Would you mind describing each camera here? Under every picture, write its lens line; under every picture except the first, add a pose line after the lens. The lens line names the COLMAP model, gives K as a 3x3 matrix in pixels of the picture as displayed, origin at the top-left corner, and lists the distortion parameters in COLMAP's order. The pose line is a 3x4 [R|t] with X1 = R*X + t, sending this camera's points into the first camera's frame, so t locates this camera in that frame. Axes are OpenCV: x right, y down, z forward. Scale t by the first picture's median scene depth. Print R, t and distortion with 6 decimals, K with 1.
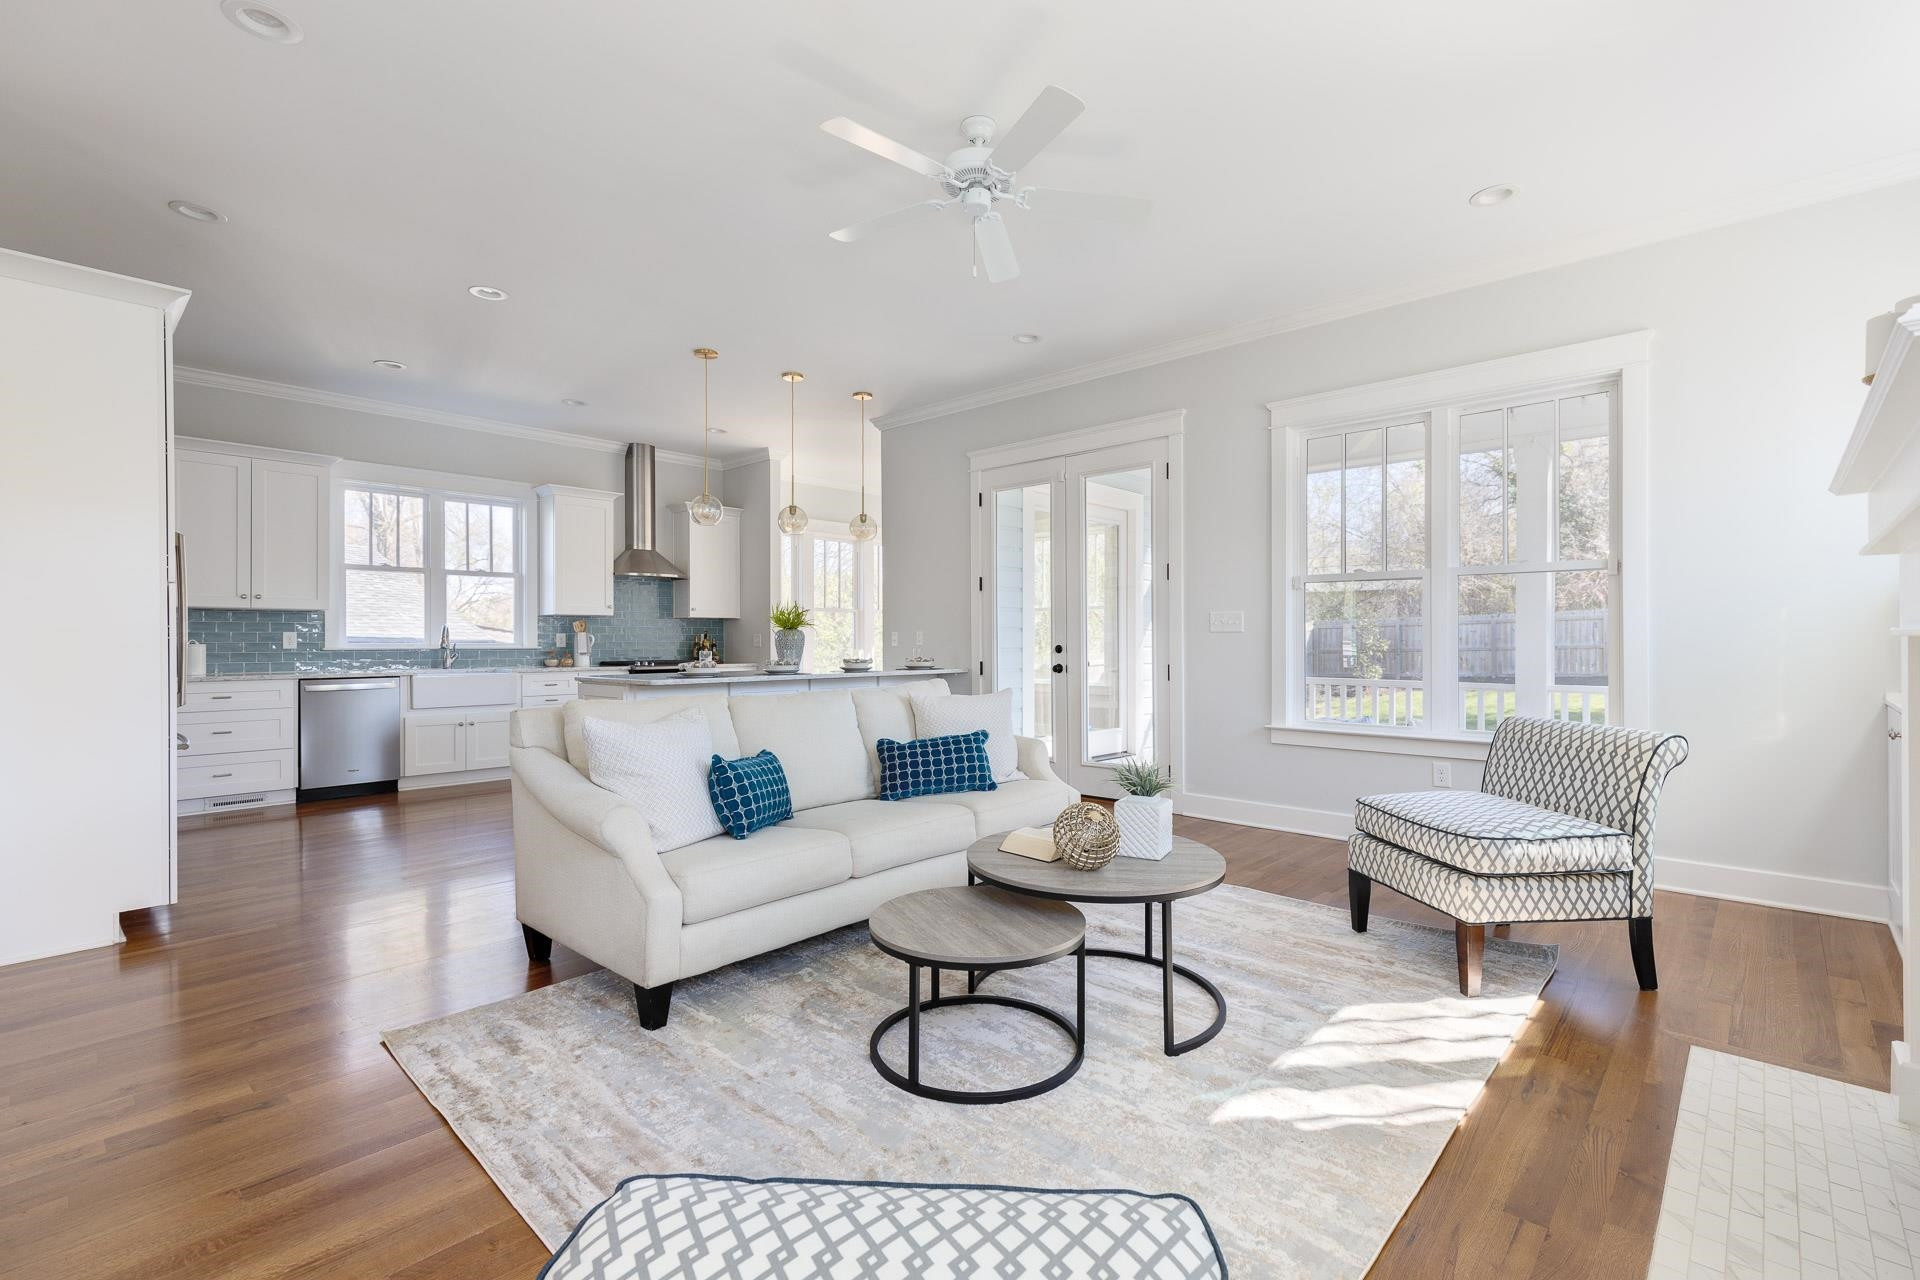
lens RADIAL K [[870.1, 0, 974.9], [0, 870.1, 645.3], [0, 0, 1]] dist [0.019589, 0.000268]
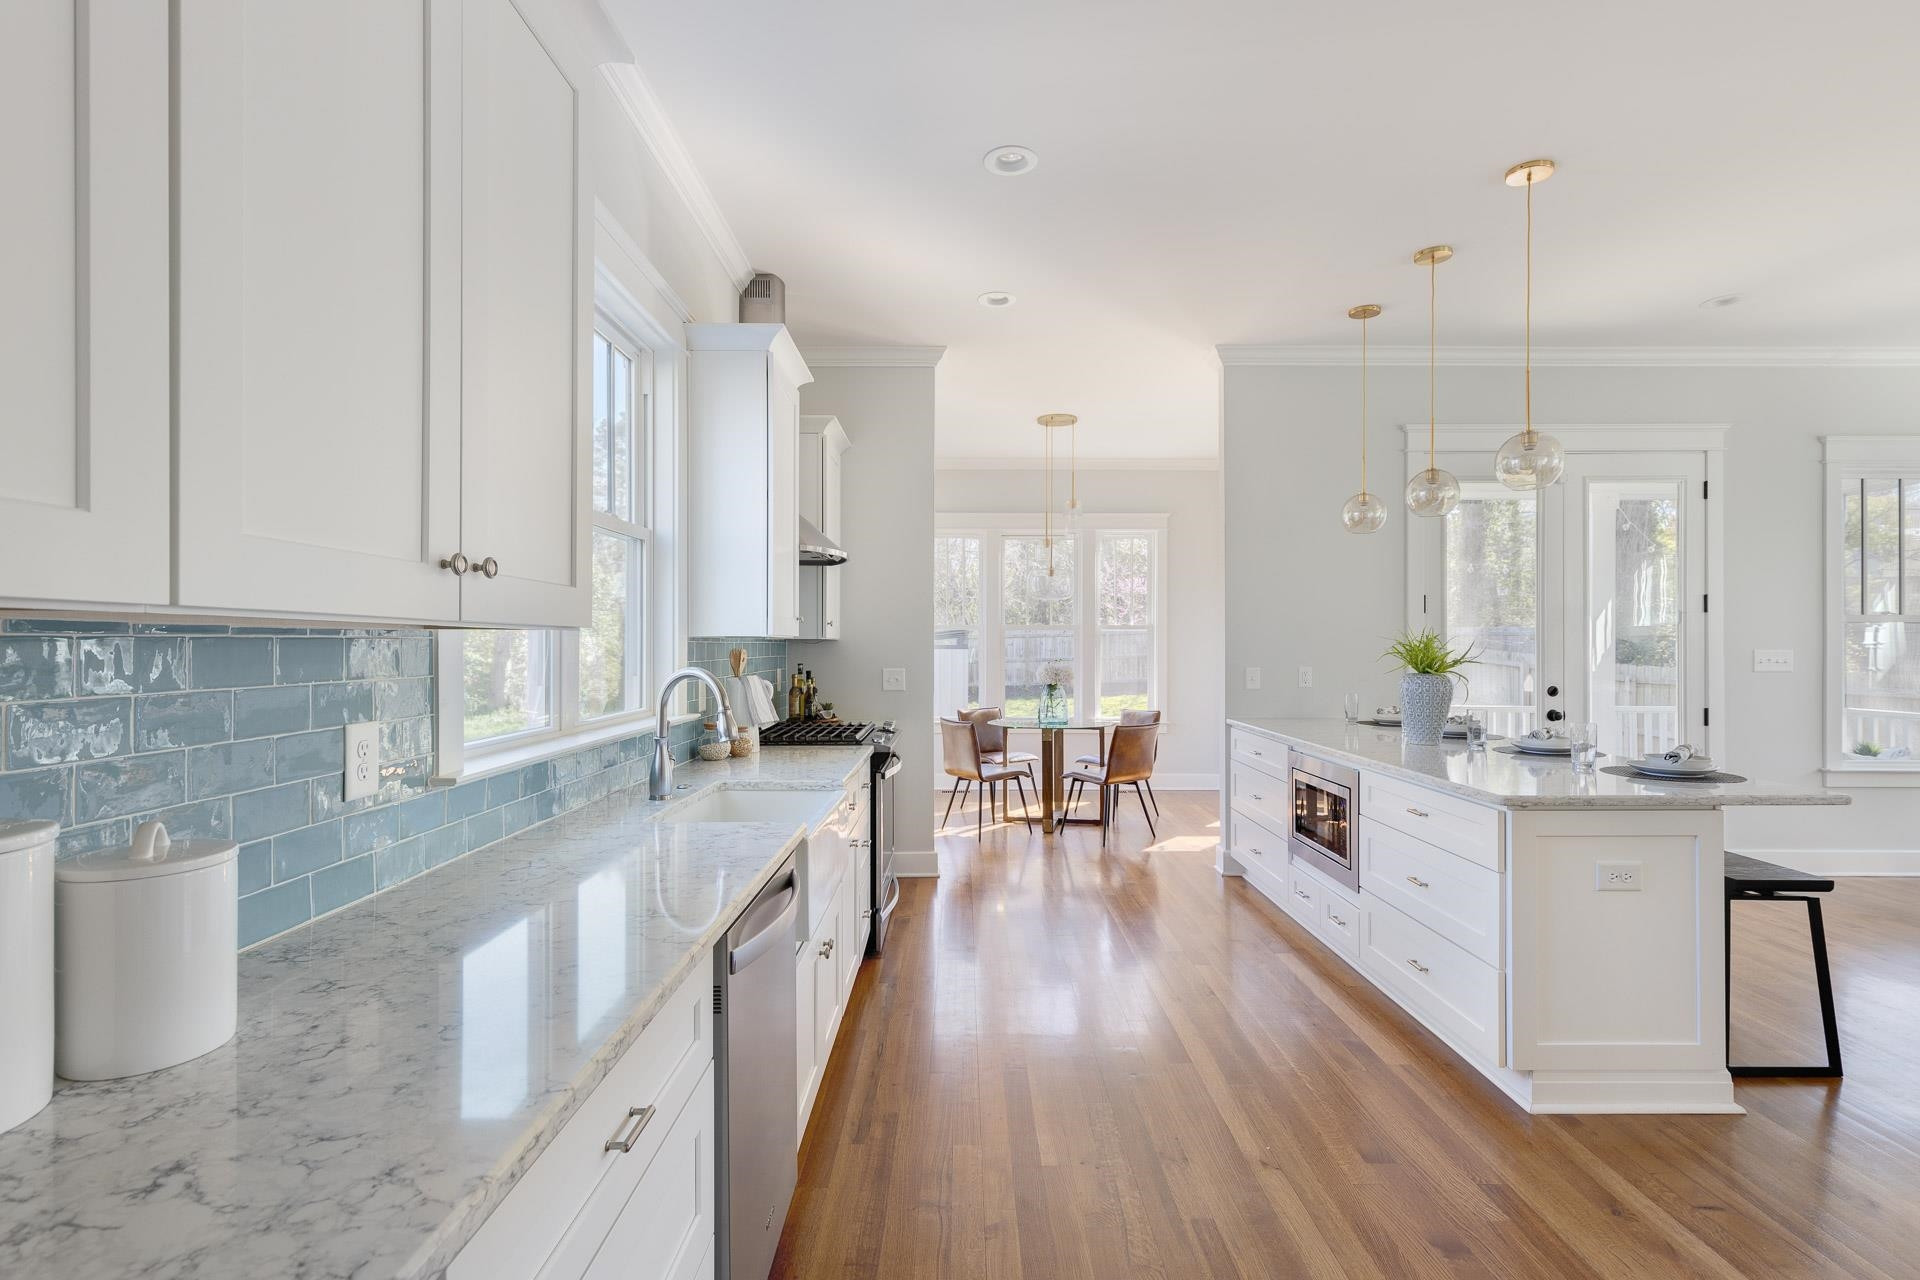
lens RADIAL K [[870.1, 0, 974.9], [0, 870.1, 645.3], [0, 0, 1]] dist [0.019589, 0.000268]
pose [[0.721903, 0.005517, 0.691972, -0.846629], [-0.000572, 0.999973, -0.007377, -0.031686], [-0.691994, 0.004930, 0.721886, 0.785299]]
